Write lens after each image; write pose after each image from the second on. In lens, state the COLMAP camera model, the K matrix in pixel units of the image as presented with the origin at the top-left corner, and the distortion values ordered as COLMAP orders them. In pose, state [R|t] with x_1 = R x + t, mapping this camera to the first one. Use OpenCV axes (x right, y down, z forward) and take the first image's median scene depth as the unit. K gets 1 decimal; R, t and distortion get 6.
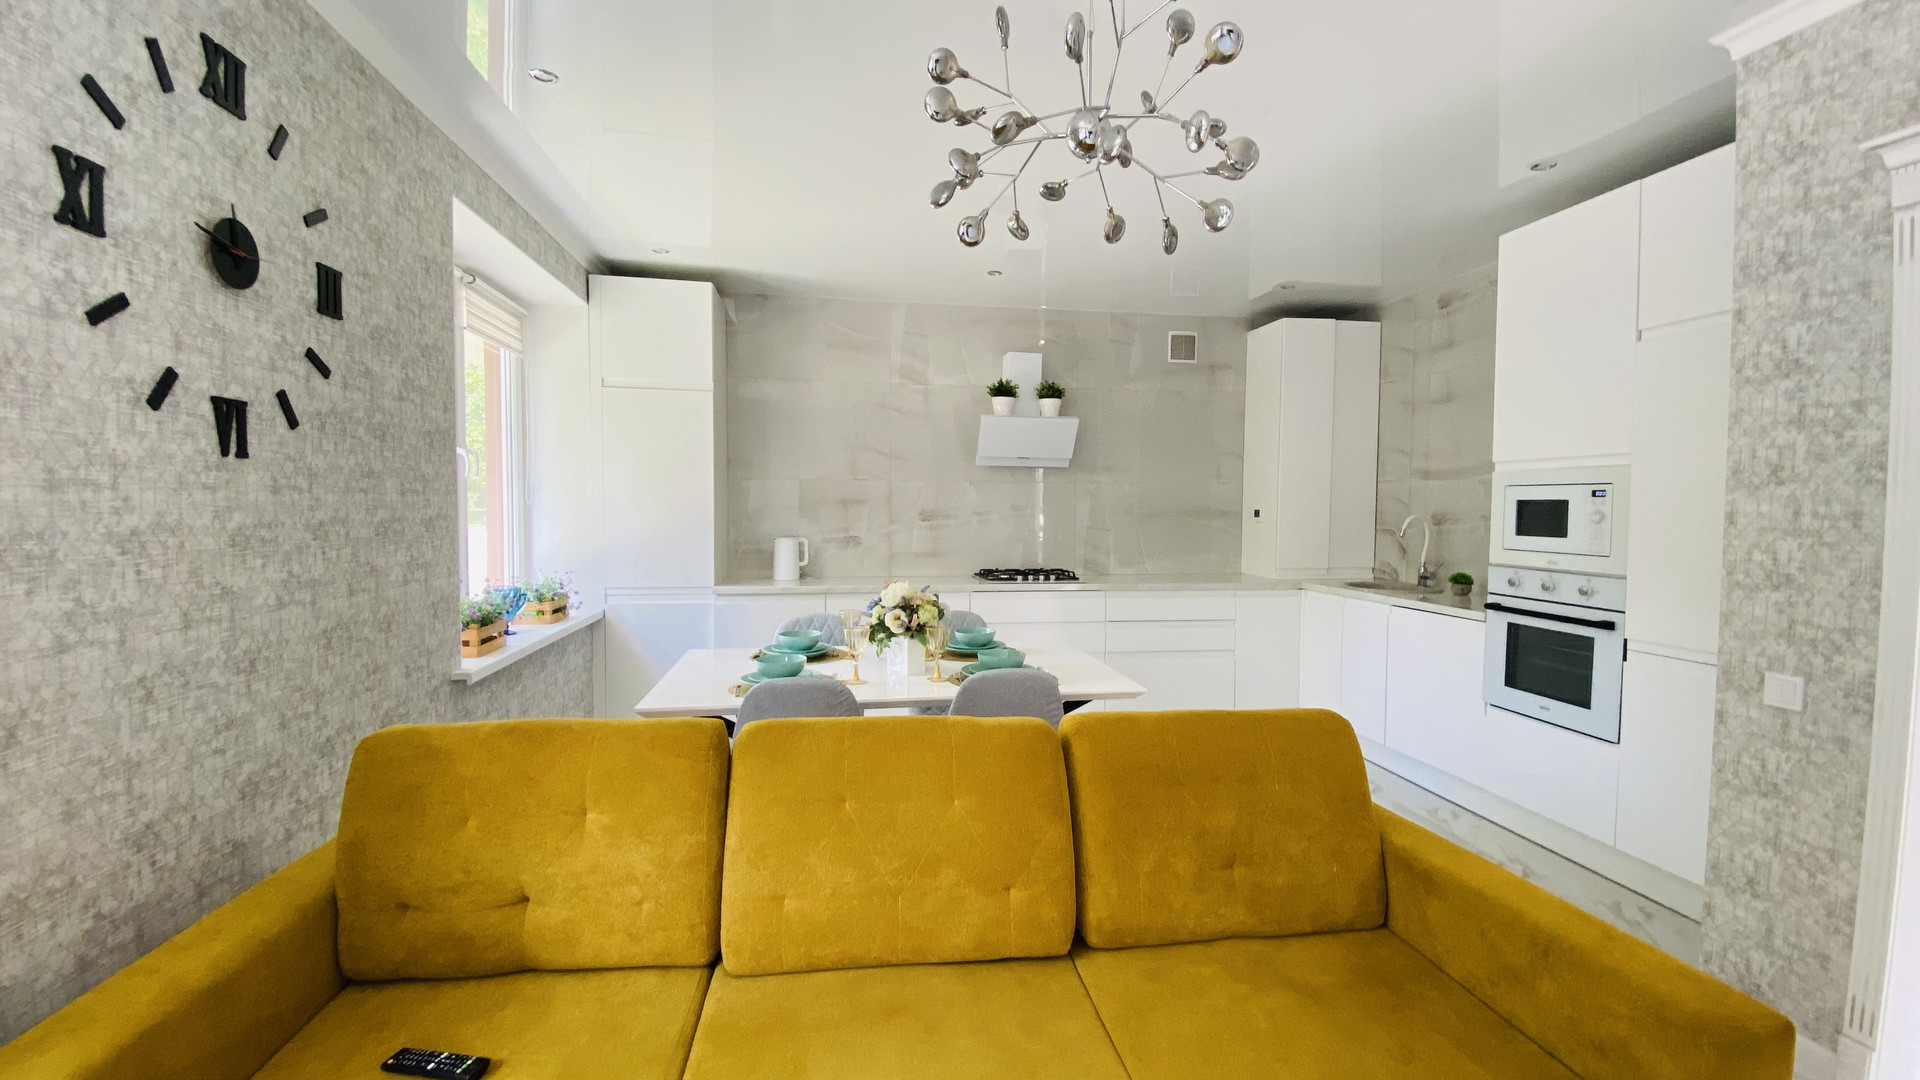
lens RADIAL K [[791.6, 0, 951.9], [0, 791.6, 544.5], [0, 0, 1]] dist [-0.000942, -0.014399]
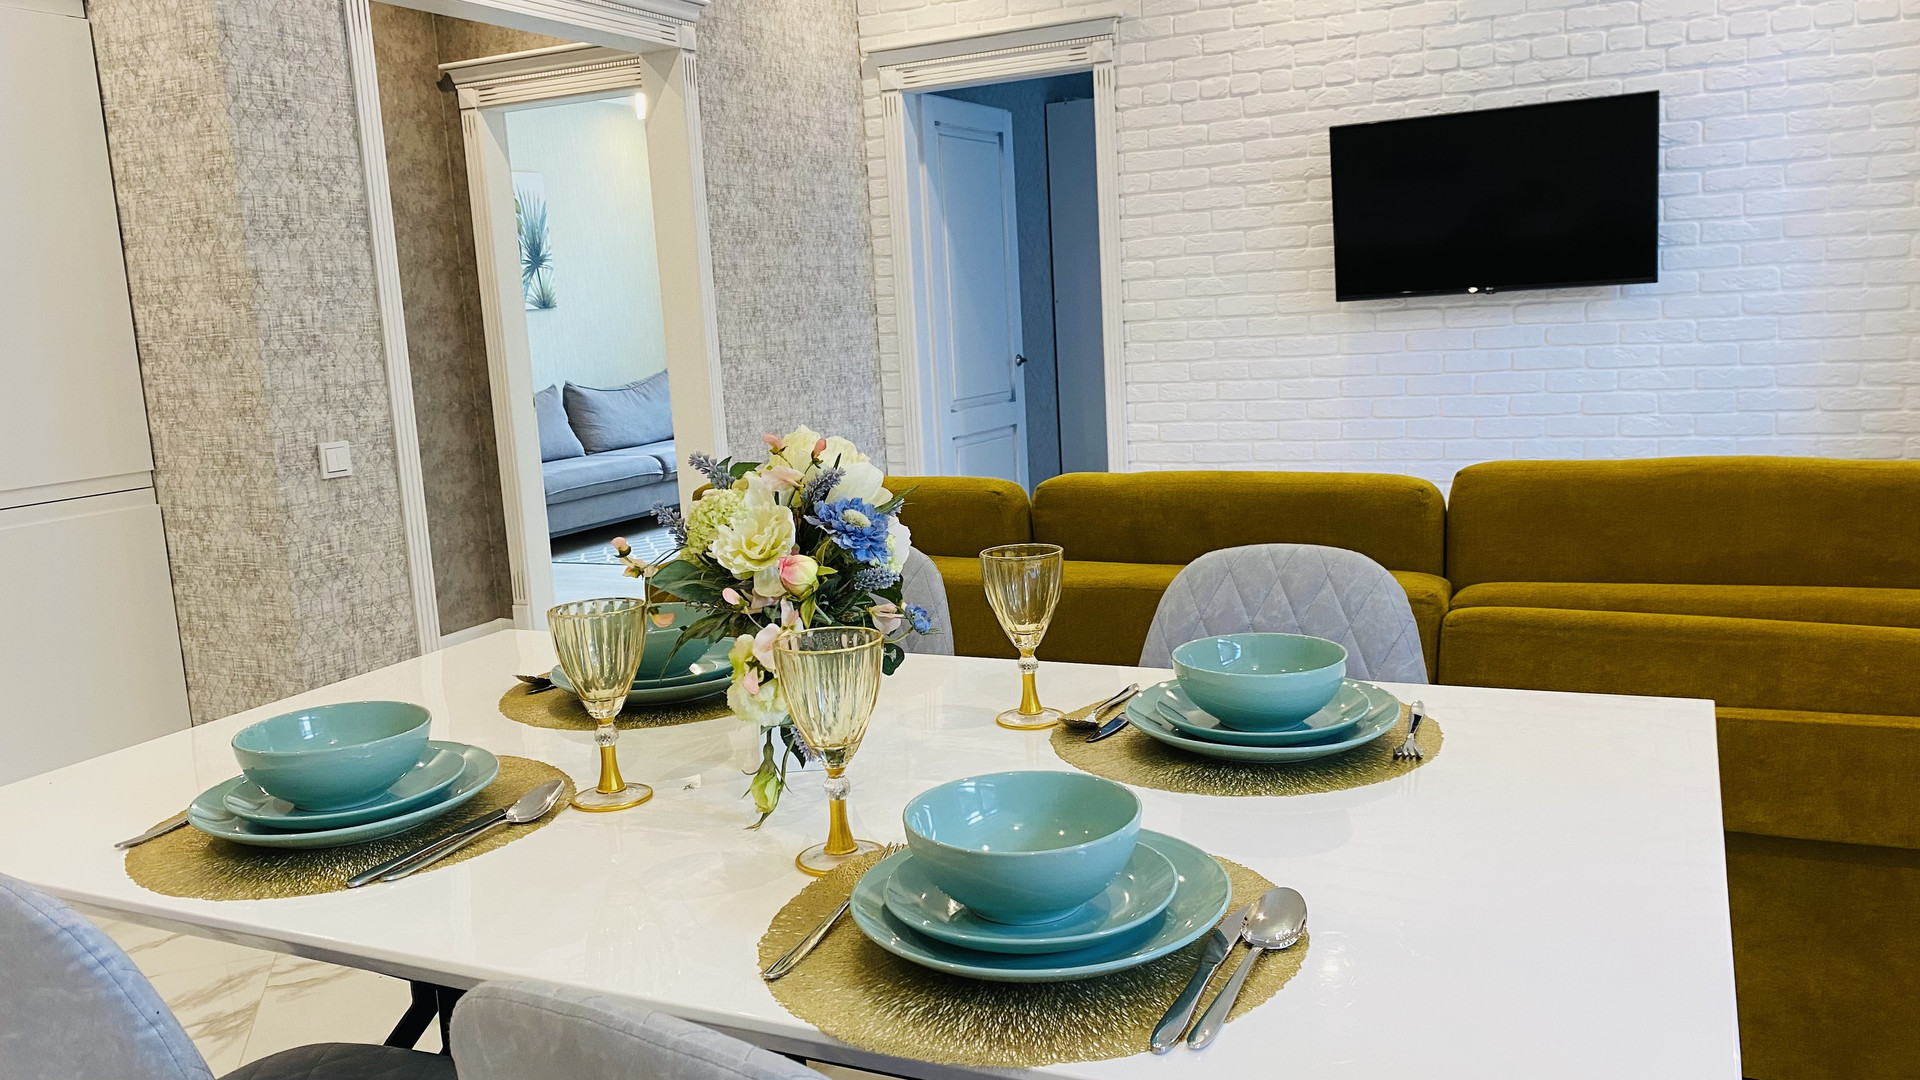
lens RADIAL K [[1476.3, 0, 960.0], [0, 1476.3, 540.0], [0, 0, 1]] dist [0.031390, -0.034621]
pose [[-0.828389, -0.052617, 0.557677, -0.595305], [0.078370, 0.974900, 0.208394, -0.034467], [-0.554644, 0.216337, -0.803473, 2.108833]]
